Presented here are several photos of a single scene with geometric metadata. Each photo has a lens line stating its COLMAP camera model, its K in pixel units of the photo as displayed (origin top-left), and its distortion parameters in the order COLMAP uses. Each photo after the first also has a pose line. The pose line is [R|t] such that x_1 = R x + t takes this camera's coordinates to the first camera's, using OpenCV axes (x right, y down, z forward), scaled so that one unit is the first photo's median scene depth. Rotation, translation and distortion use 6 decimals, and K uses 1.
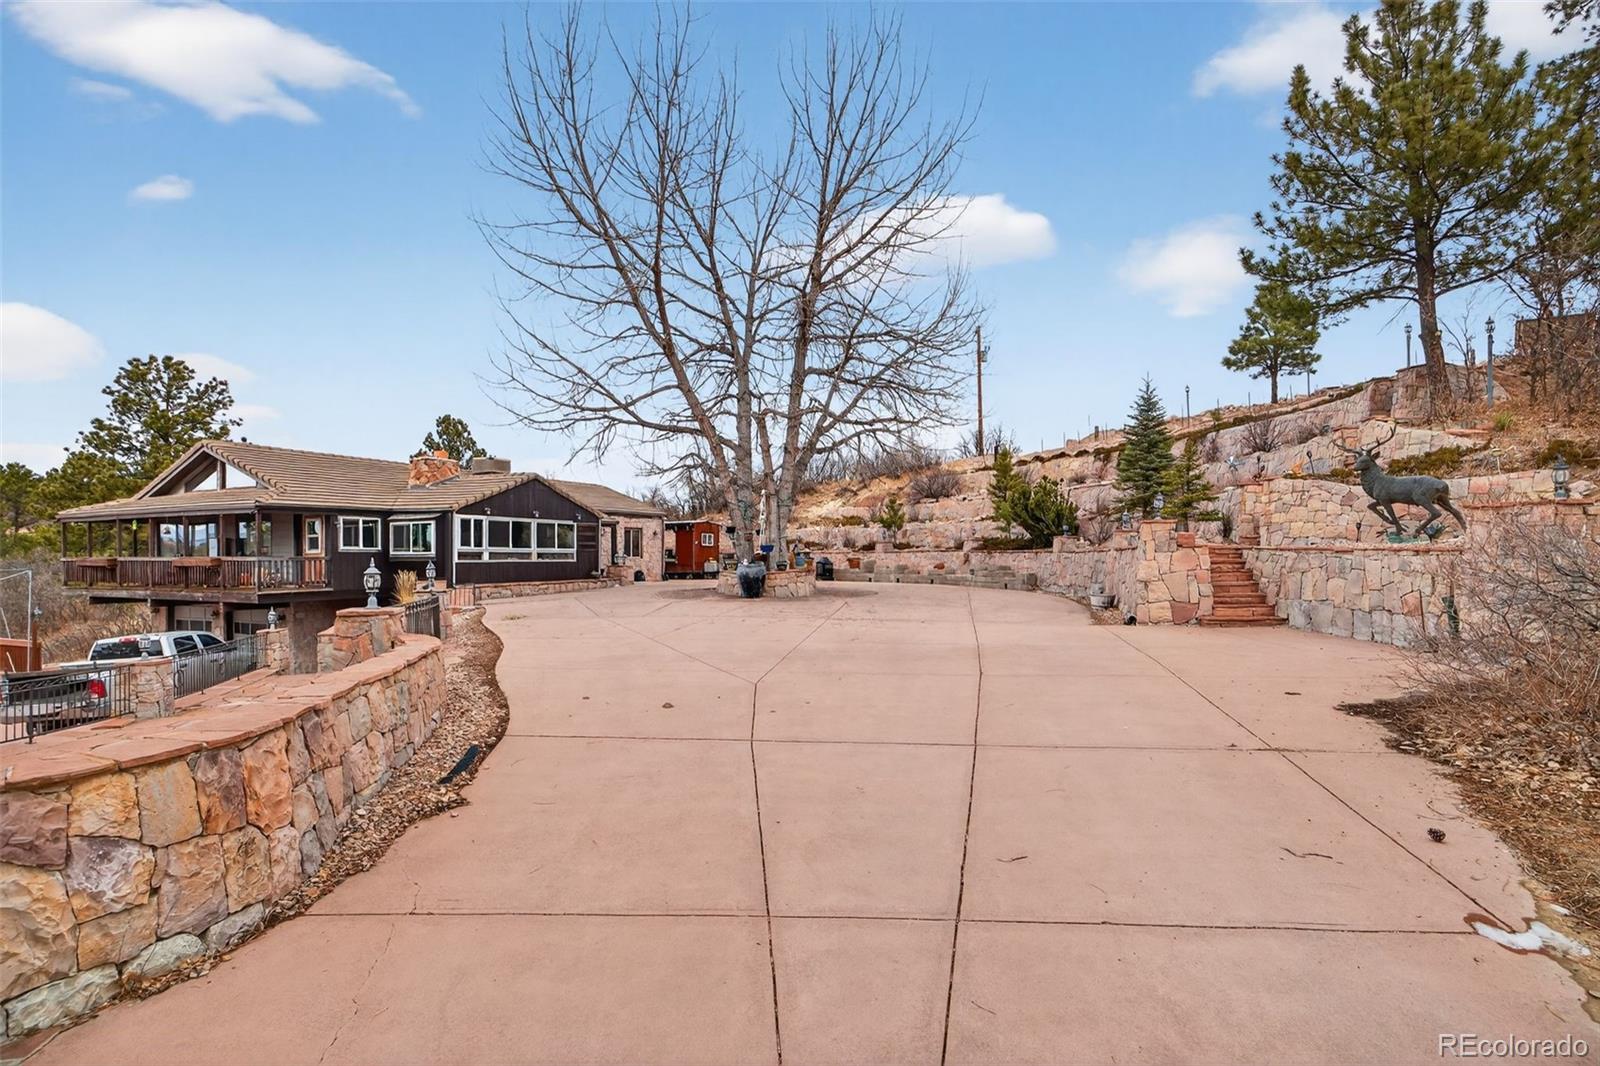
lens RADIAL K [[803.6, 0, 811.7], [0, 803.6, 549.0], [0, 0, 1]] dist [0.001081, -0.000836]
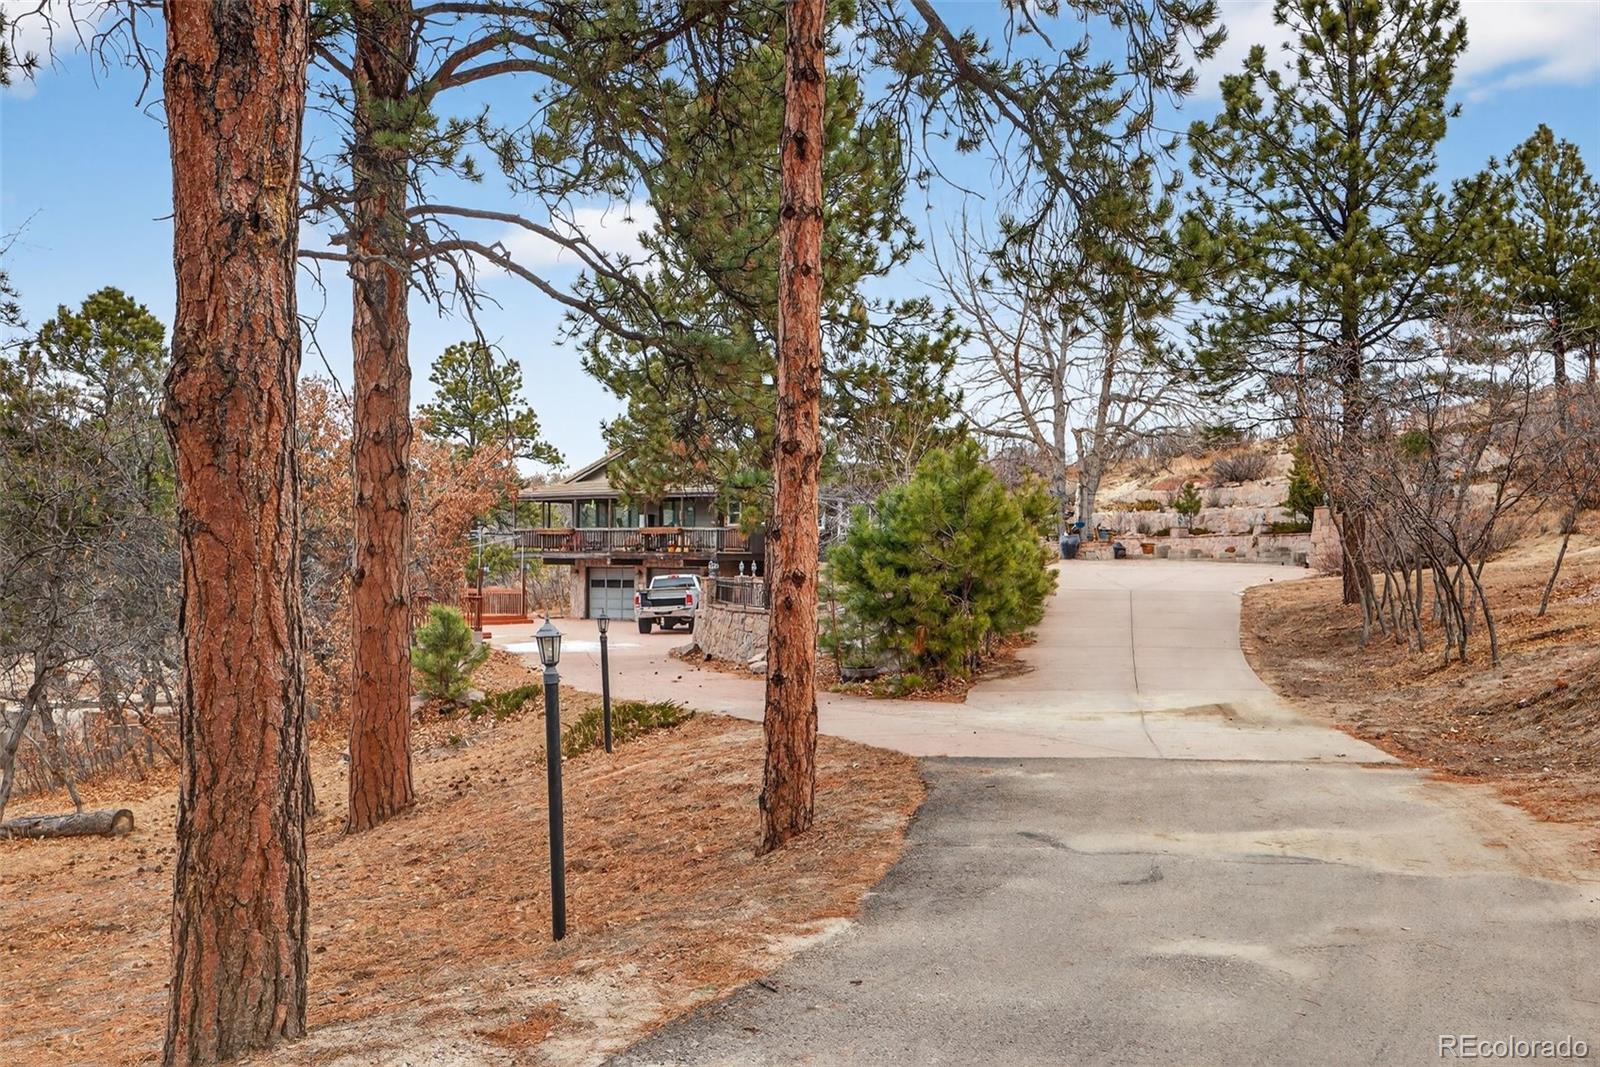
lens RADIAL K [[1481.2, 0, 805.2], [0, 1481.2, 576.6], [0, 0, 1]] dist [0.009754, 0.000000]
pose [[0.982864, 0.018221, -0.183430, -0.029669], [-0.015376, 0.999739, 0.016920, 0.031114], [0.183690, -0.013810, 0.982887, -0.963839]]
